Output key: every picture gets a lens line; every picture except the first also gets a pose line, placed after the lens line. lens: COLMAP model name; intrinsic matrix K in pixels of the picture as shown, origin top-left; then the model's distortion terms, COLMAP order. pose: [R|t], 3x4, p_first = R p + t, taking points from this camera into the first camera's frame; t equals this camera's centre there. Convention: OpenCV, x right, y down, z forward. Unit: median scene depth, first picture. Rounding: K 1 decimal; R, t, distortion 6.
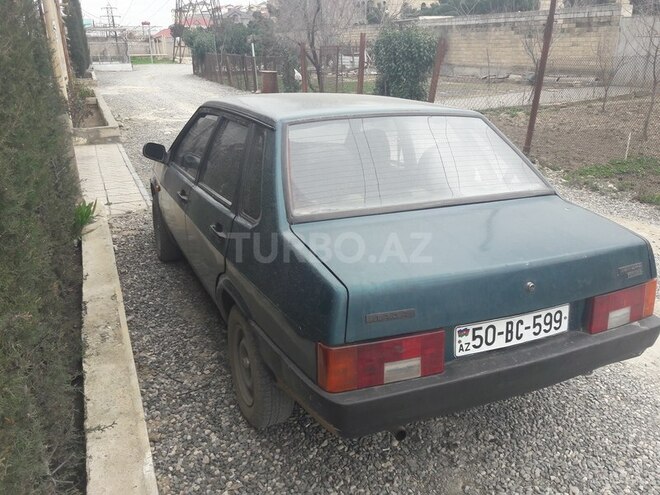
lens RADIAL K [[550.5, 0, 330.0], [0, 550.5, 247.5], [0, 0, 1]] dist [0.069416, -0.126404]
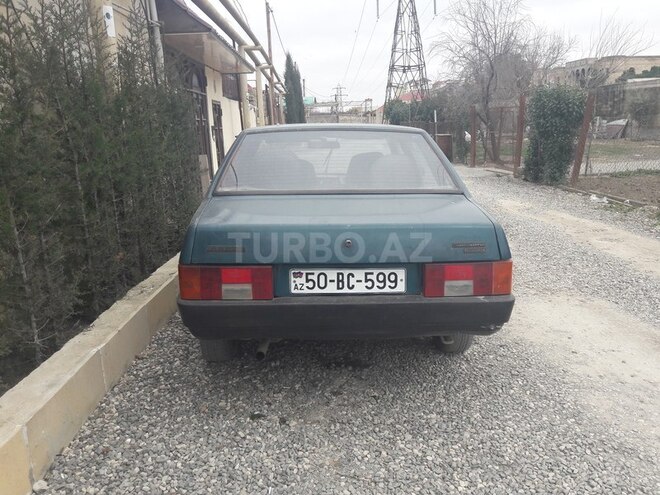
lens RADIAL K [[550.5, 0, 330.0], [0, 550.5, 247.5], [0, 0, 1]] dist [0.069416, -0.126404]
pose [[0.930763, 0.061521, -0.360411, 0.736486], [-0.104370, 0.989433, -0.100642, 0.201523], [0.350411, 0.131290, 0.927348, -0.180673]]
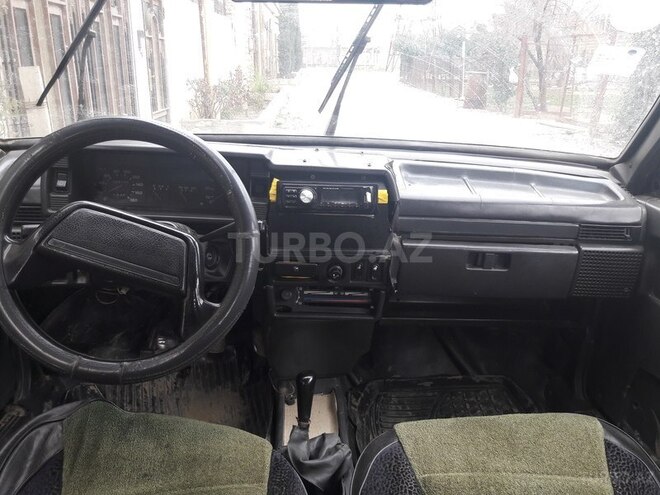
lens RADIAL K [[550.5, 0, 330.0], [0, 550.5, 247.5], [0, 0, 1]] dist [0.069416, -0.126404]
pose [[0.931265, 0.137858, -0.337253, -0.001839], [-0.146195, 0.989256, 0.000685, -0.279873], [0.333724, 0.048667, 0.941414, 1.513266]]
